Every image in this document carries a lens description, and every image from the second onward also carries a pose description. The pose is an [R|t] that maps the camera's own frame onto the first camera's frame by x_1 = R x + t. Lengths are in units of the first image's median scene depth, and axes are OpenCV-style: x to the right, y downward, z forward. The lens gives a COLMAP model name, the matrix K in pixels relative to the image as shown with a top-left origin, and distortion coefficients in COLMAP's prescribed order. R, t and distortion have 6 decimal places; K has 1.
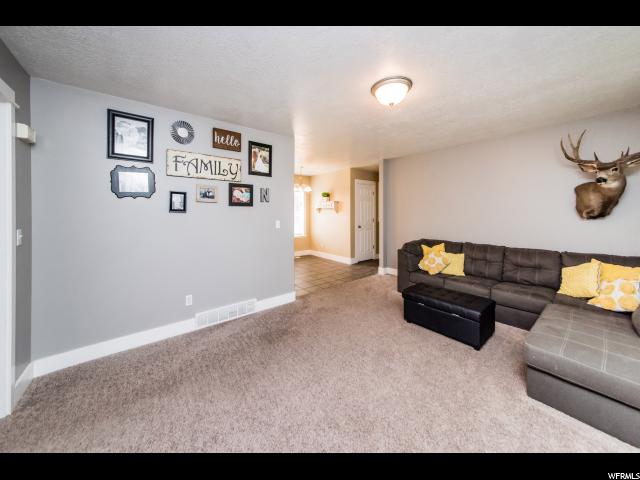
lens RADIAL K [[223.4, 0, 319.6], [0, 223.4, 212.8], [0, 0, 1]] dist [-0.000103, 0.000036]
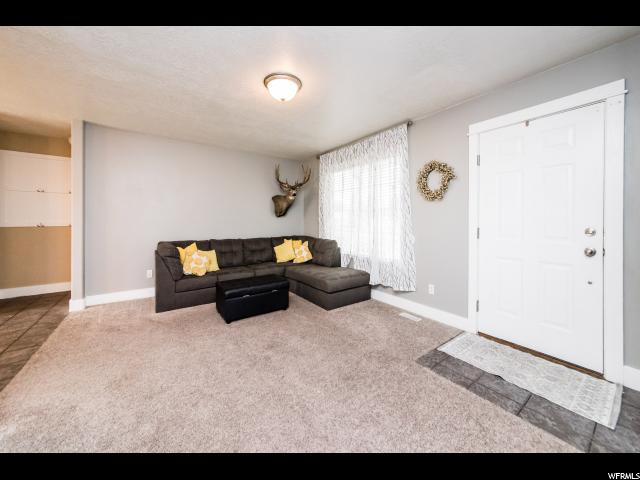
lens RADIAL K [[237.5, 0, 321.3], [0, 237.5, 222.7], [0, 0, 1]] dist [0.000106, -0.000006]
pose [[0.065149, -0.005472, 0.997861, -0.514220], [-0.001750, 0.999983, 0.005598, 0.055684], [-0.997874, -0.002111, 0.065138, 0.496282]]
